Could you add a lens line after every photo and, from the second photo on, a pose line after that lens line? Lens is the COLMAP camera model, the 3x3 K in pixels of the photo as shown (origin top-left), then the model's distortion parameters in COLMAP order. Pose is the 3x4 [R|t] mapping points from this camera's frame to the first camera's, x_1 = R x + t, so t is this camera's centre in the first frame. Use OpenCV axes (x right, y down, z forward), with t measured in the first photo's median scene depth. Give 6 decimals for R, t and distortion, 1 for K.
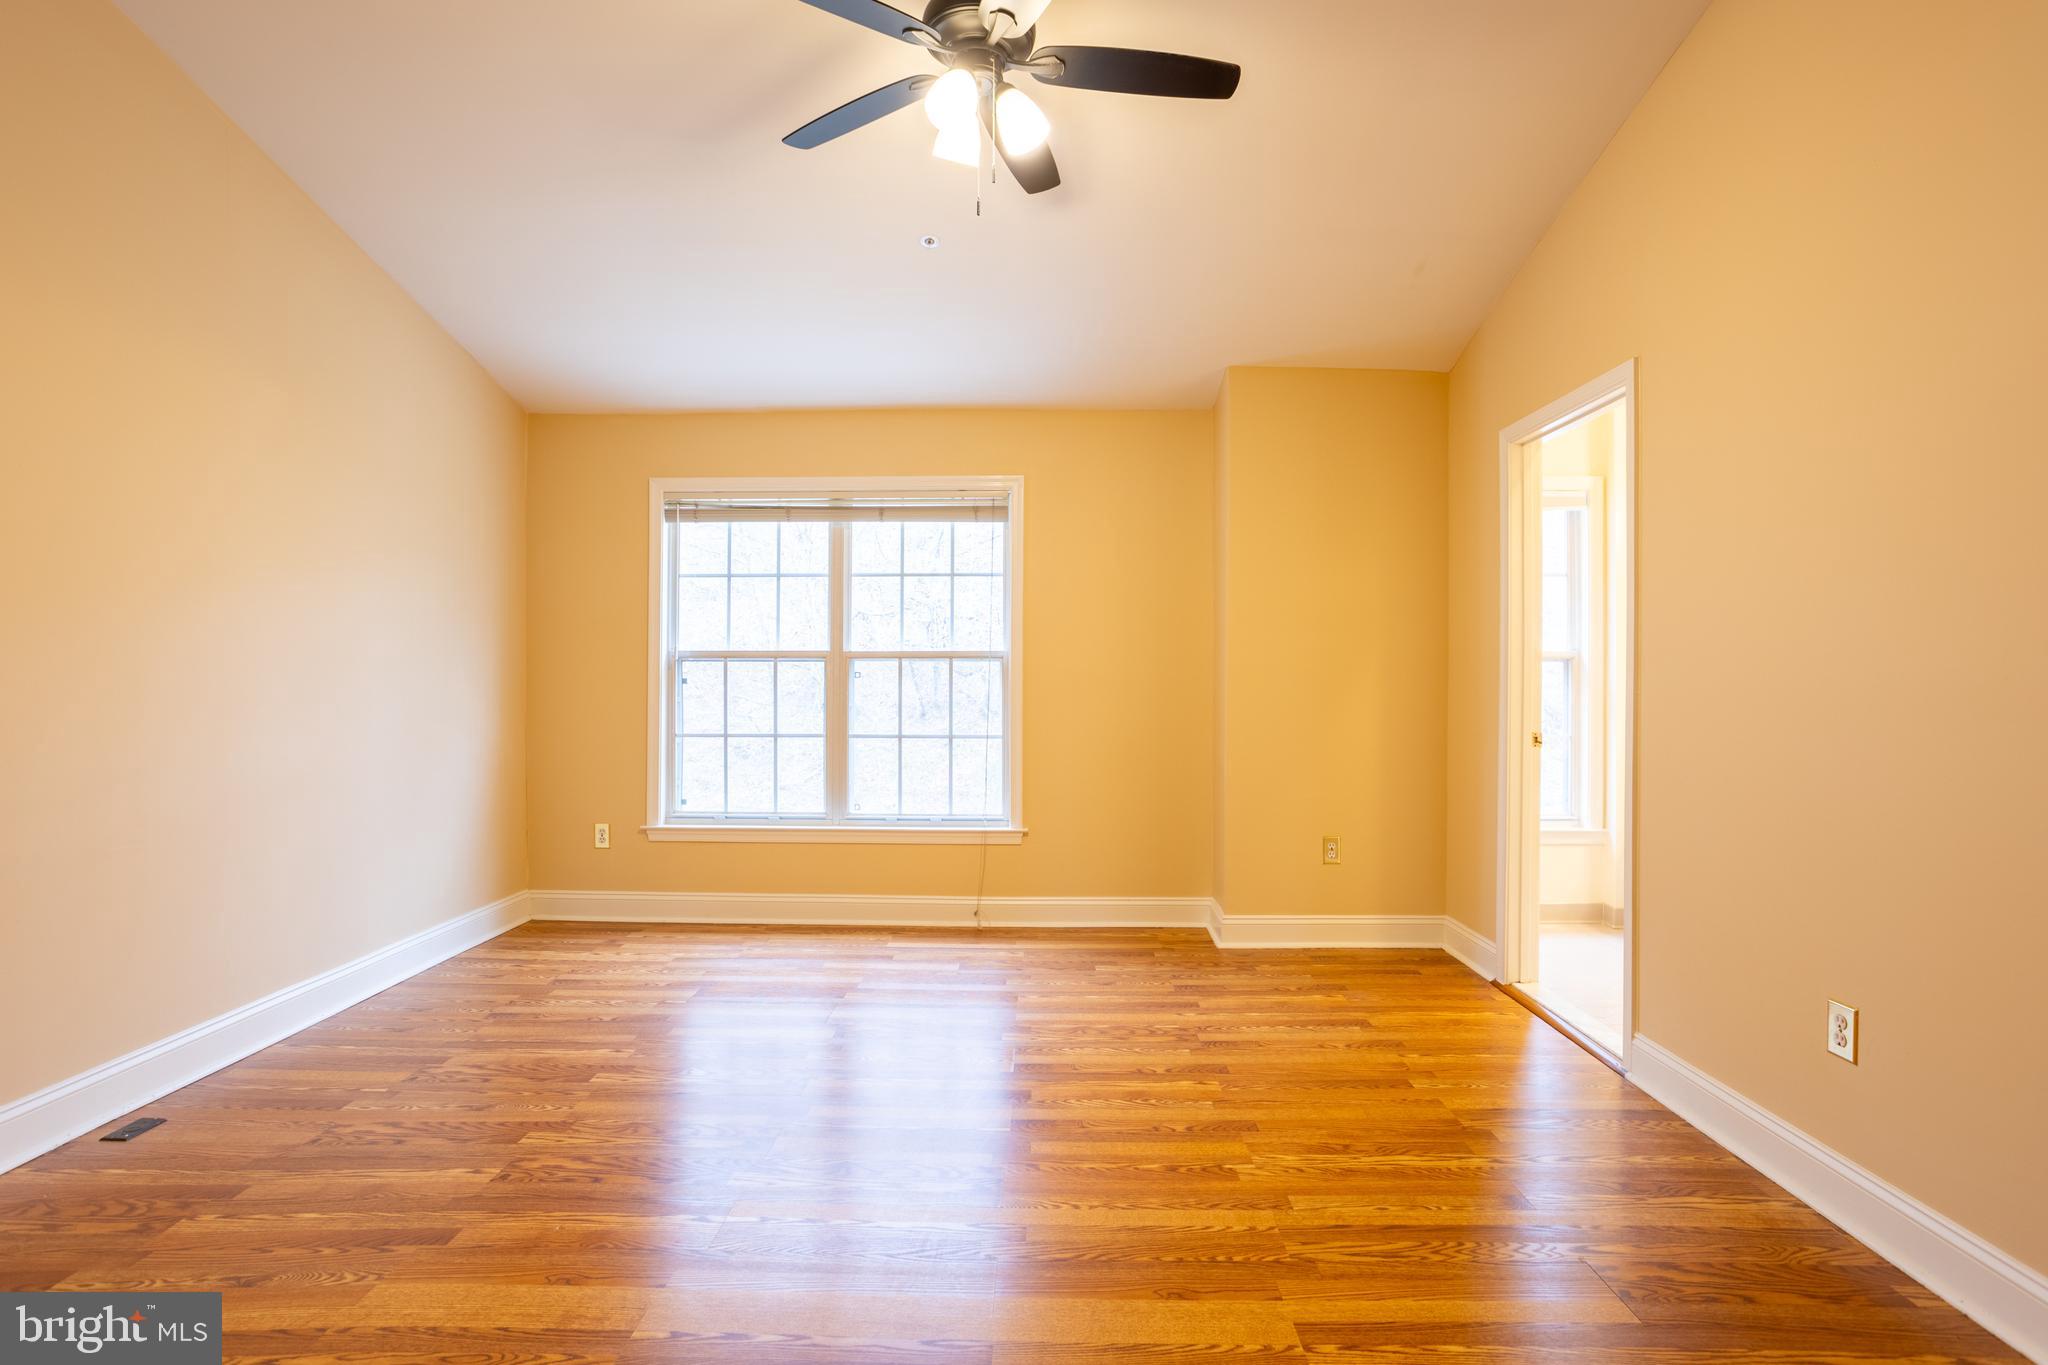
lens RADIAL K [[992.1, 0, 1027.5], [0, 992.1, 686.9], [0, 0, 1]] dist [-0.053738, 0.039434]
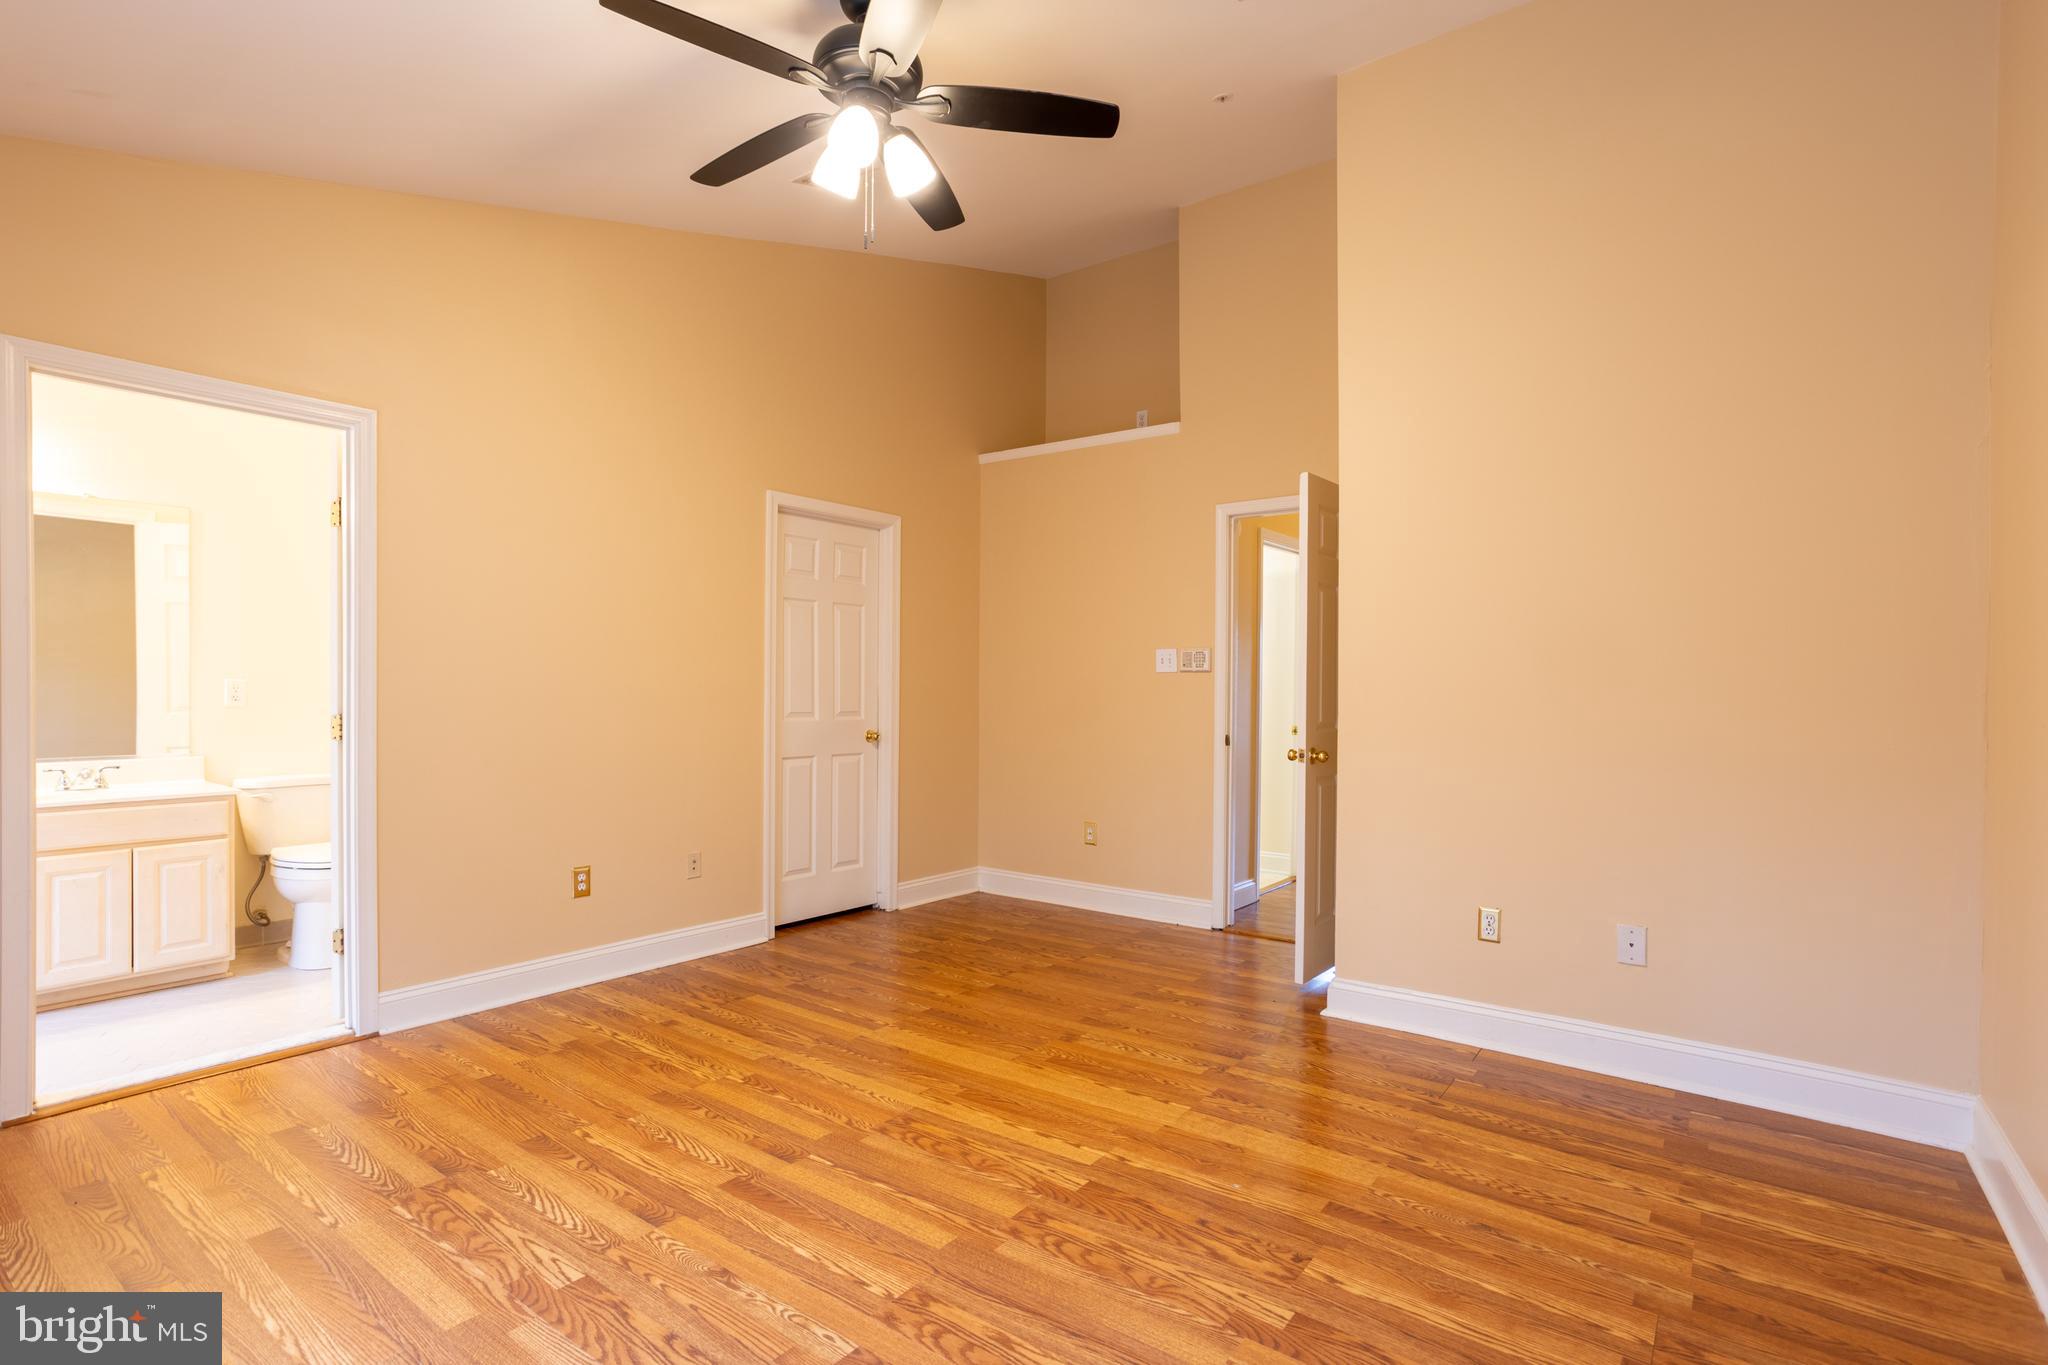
lens RADIAL K [[987.3, 0, 1030.0], [0, 987.3, 675.8], [0, 0, 1]] dist [-0.054161, 0.037666]
pose [[-0.812075, 0.001009, 0.583552, -0.487396], [-0.001014, 0.999995, -0.003139, -0.015828], [-0.583552, -0.003141, -0.812070, 1.061405]]
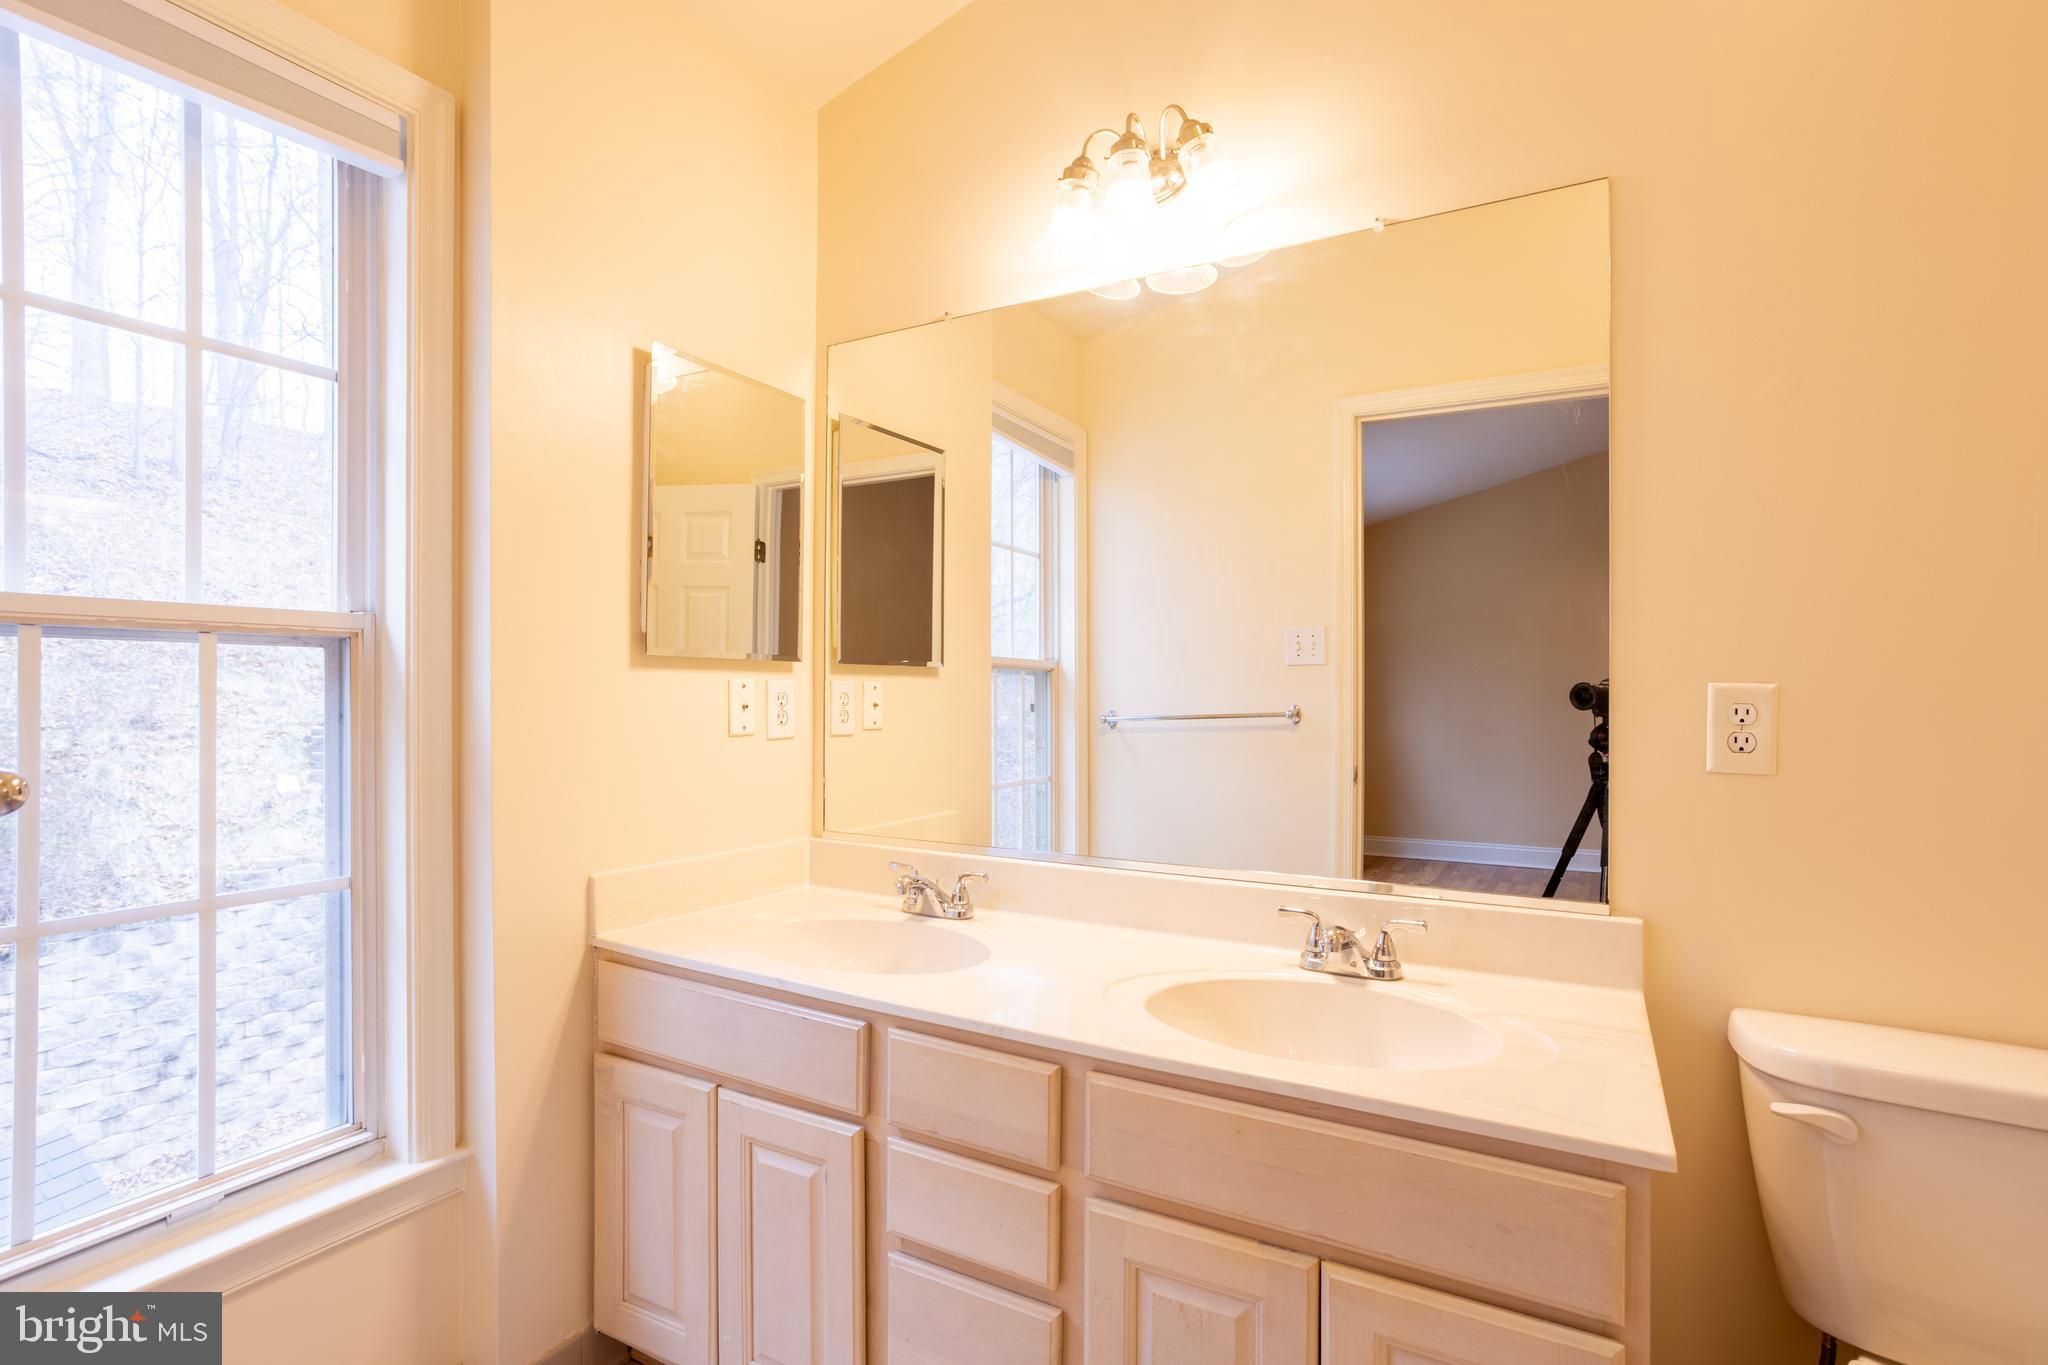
lens RADIAL K [[992.1, 0, 1027.5], [0, 992.1, 686.9], [0, 0, 1]] dist [-0.053738, 0.039434]
pose [[0.471842, 0.001436, 0.881682, 0.440020], [0.004446, 0.999982, -0.004008, -0.012526], [-0.881672, 0.005811, 0.471827, 0.761999]]
